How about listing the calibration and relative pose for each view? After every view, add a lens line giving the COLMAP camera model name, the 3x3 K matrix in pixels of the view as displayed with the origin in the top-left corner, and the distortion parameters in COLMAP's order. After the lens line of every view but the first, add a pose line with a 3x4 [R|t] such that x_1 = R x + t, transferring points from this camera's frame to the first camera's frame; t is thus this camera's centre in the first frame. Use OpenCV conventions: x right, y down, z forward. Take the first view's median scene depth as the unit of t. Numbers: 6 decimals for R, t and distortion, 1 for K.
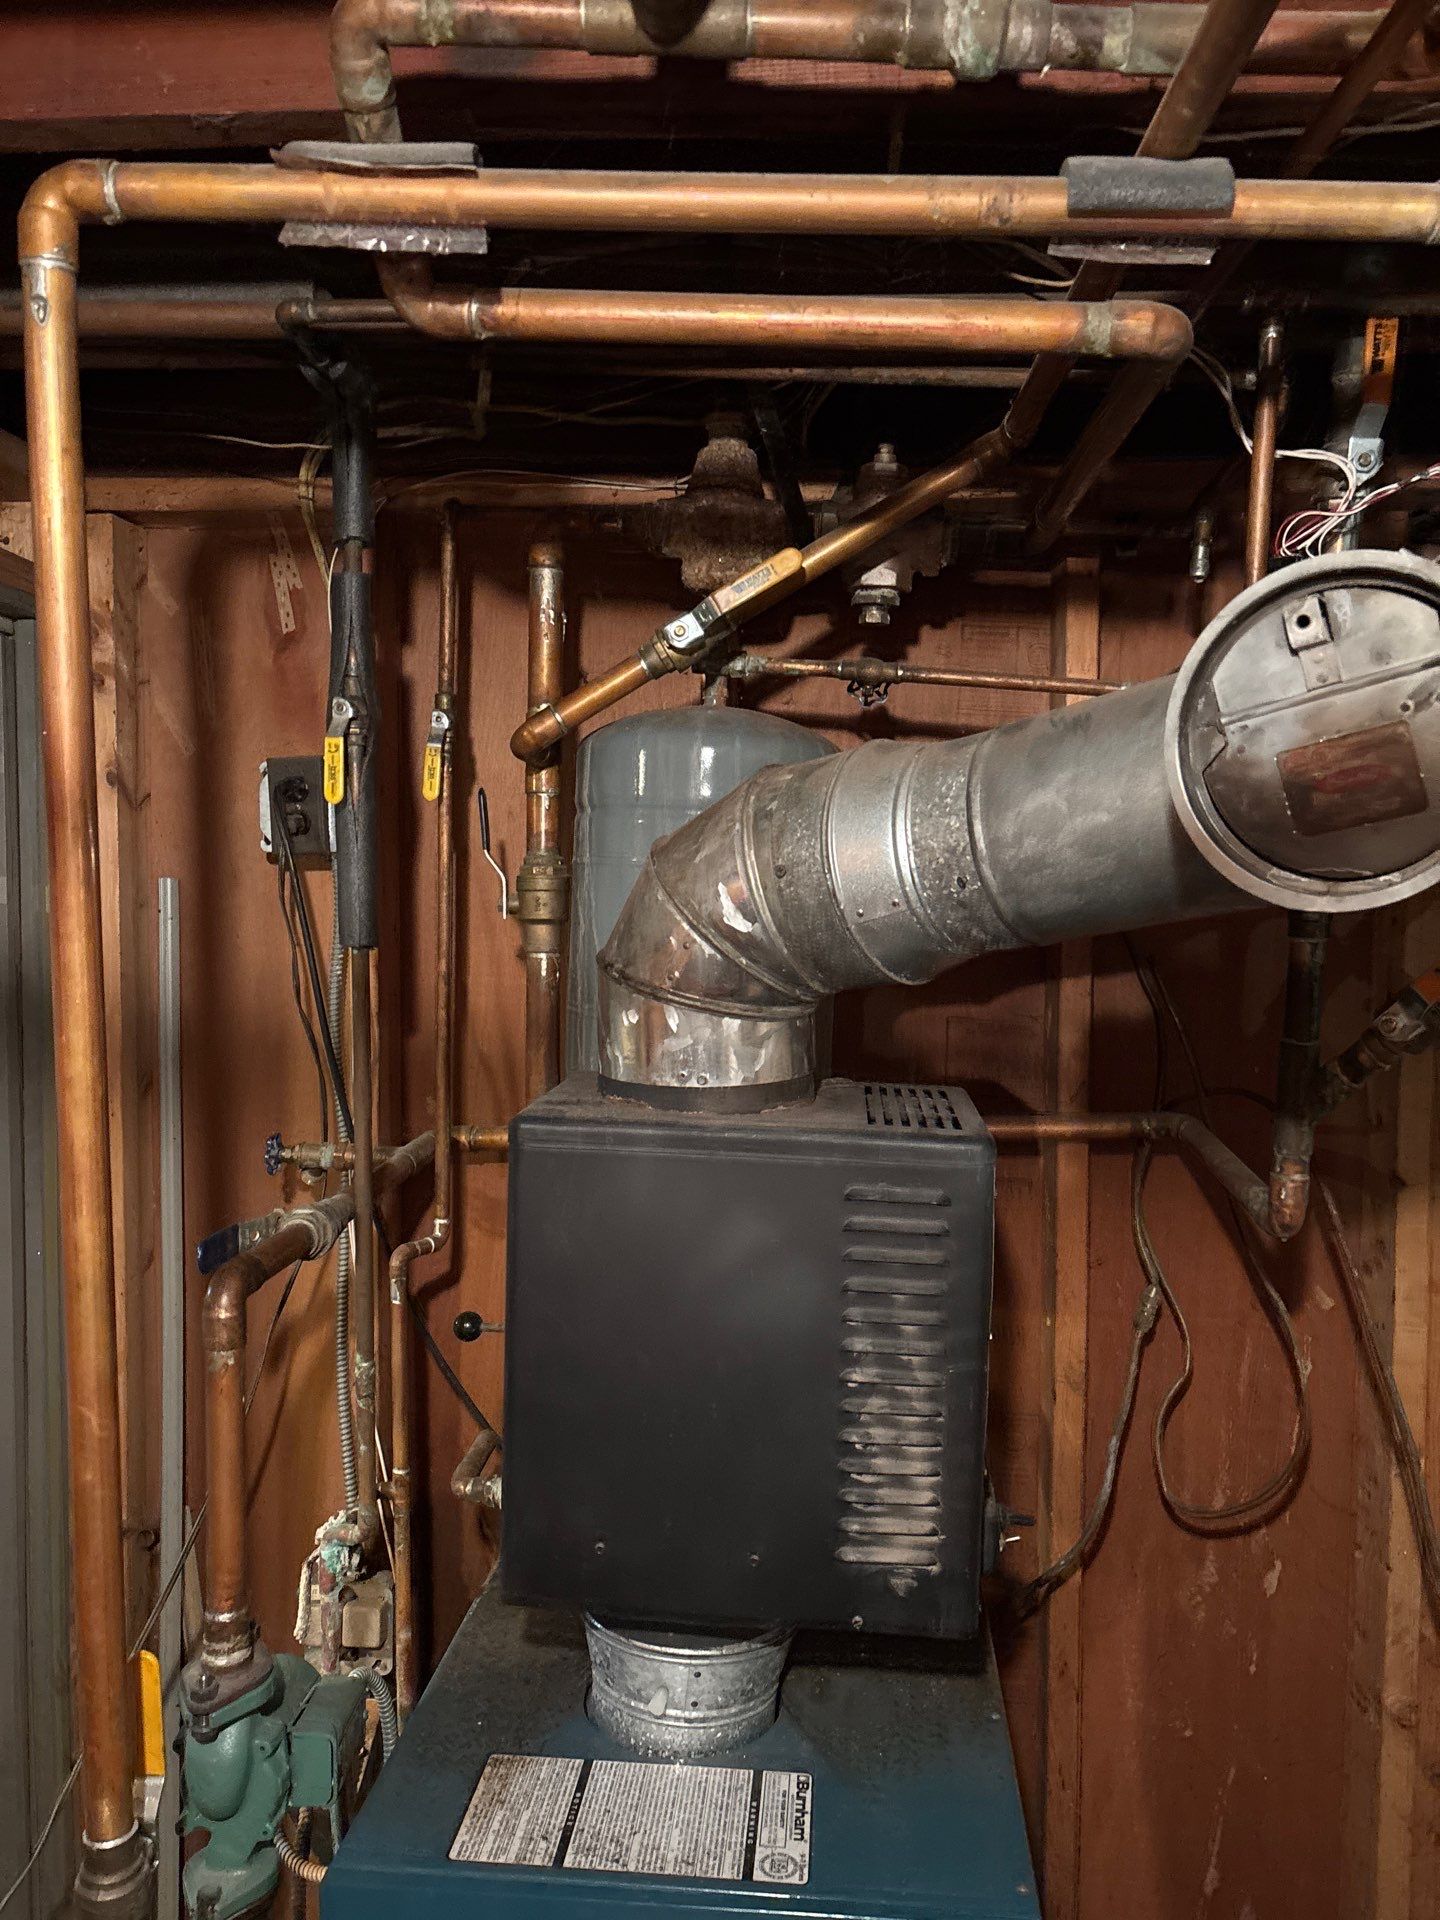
lens RADIAL K [[1444.7, 0, 702.4], [0, 1444.7, 962.7], [0, 0, 1]] dist [0.033411, -0.043338]
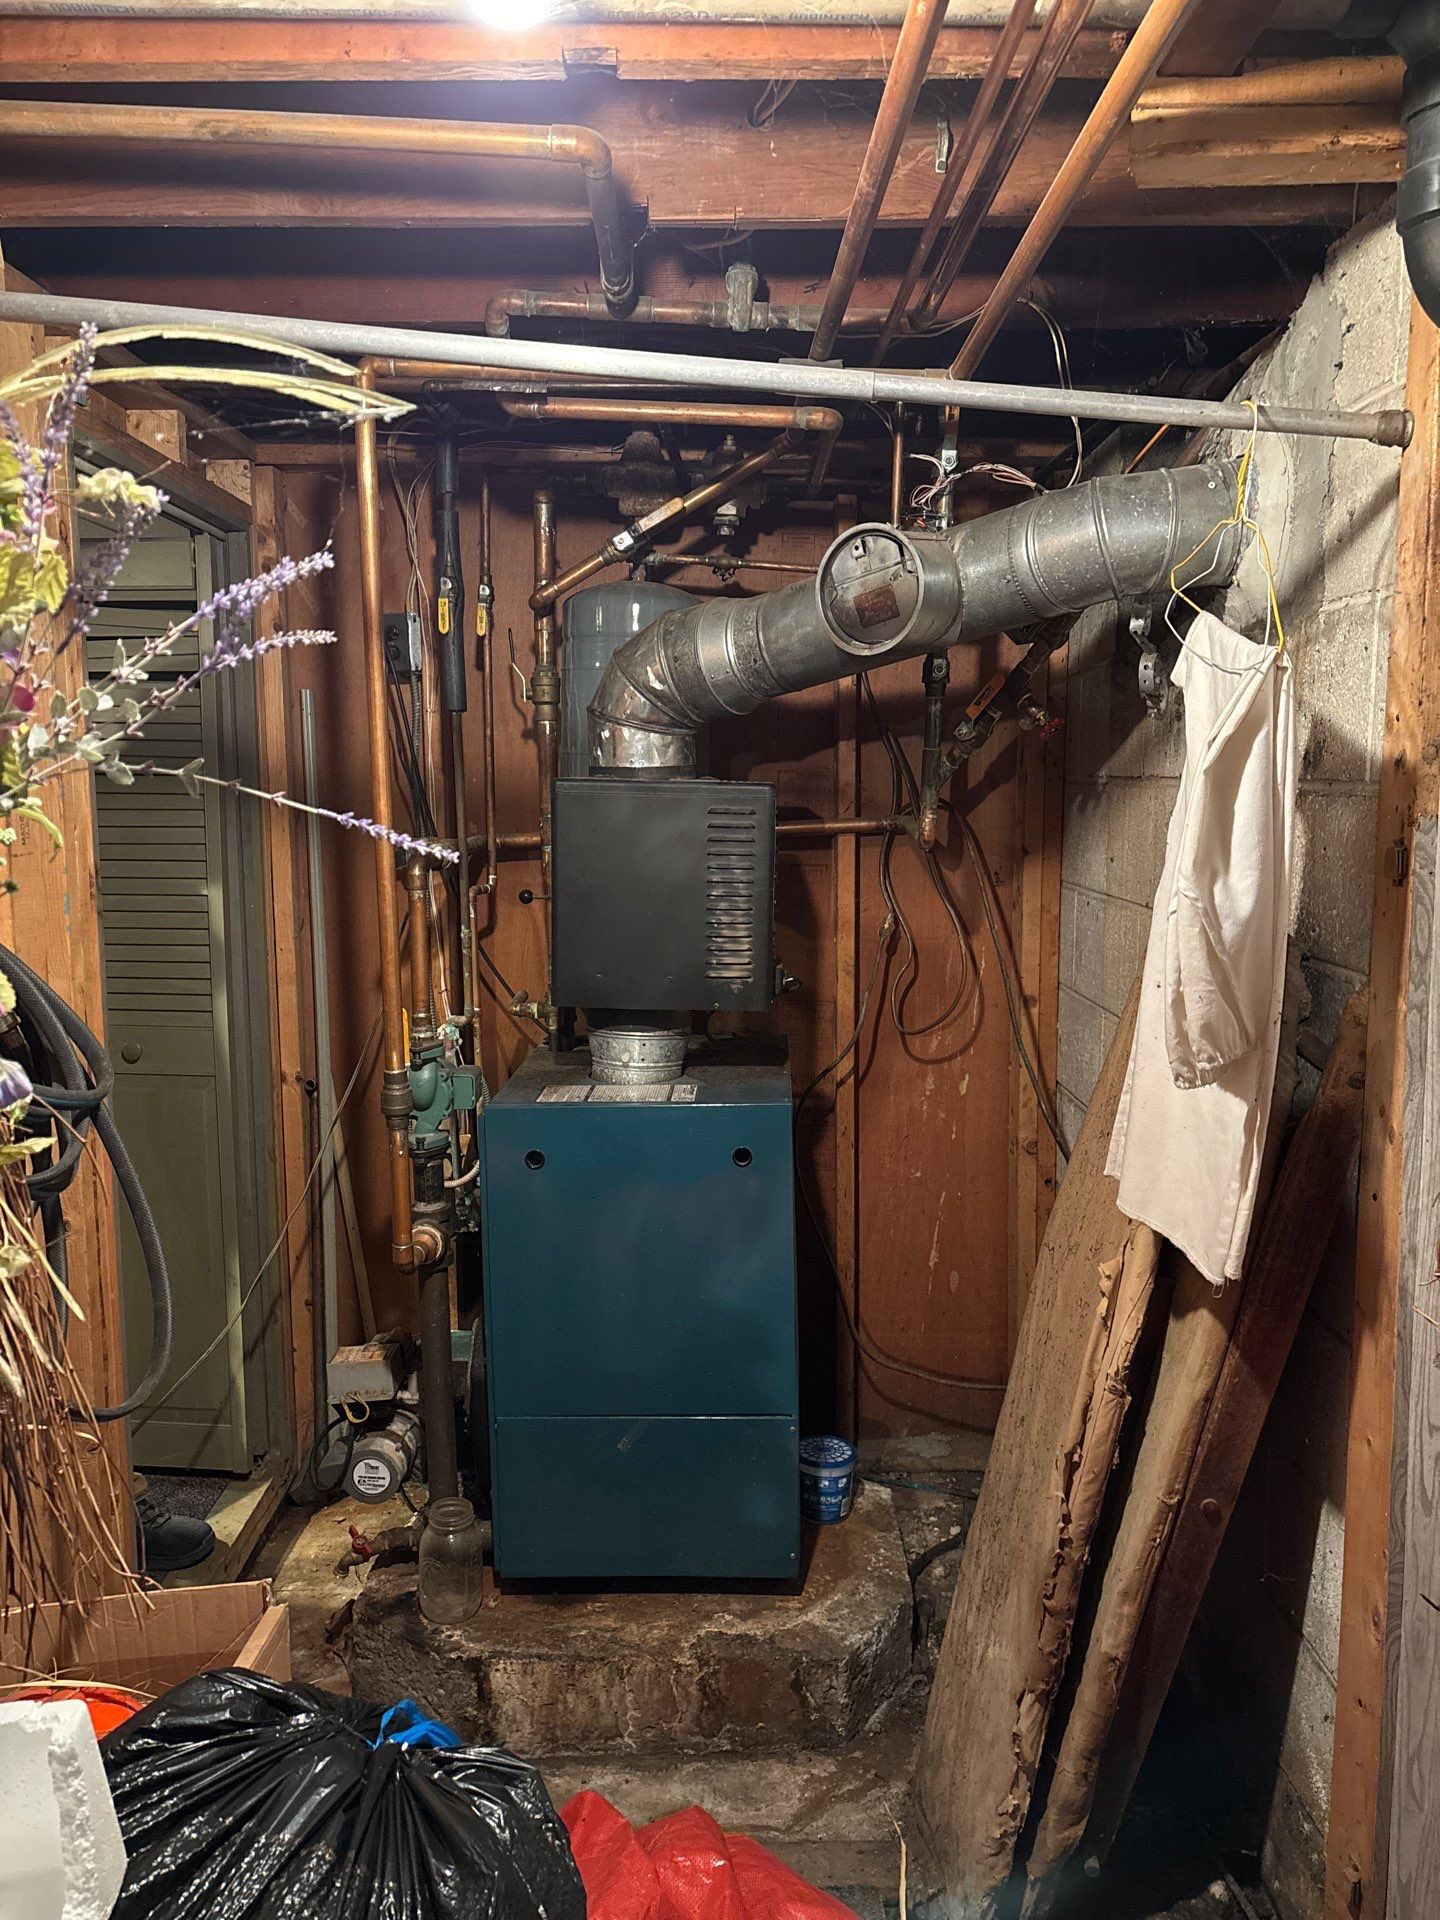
lens RADIAL K [[1444.7, 0, 730.4], [0, 1444.7, 966.8], [0, 0, 1]] dist [0.033411, -0.043338]
pose [[0.996619, -0.023662, 0.078685, -0.033123], [0.017200, 0.996499, 0.081814, 0.164955], [-0.080345, -0.080184, 0.993537, -0.892184]]
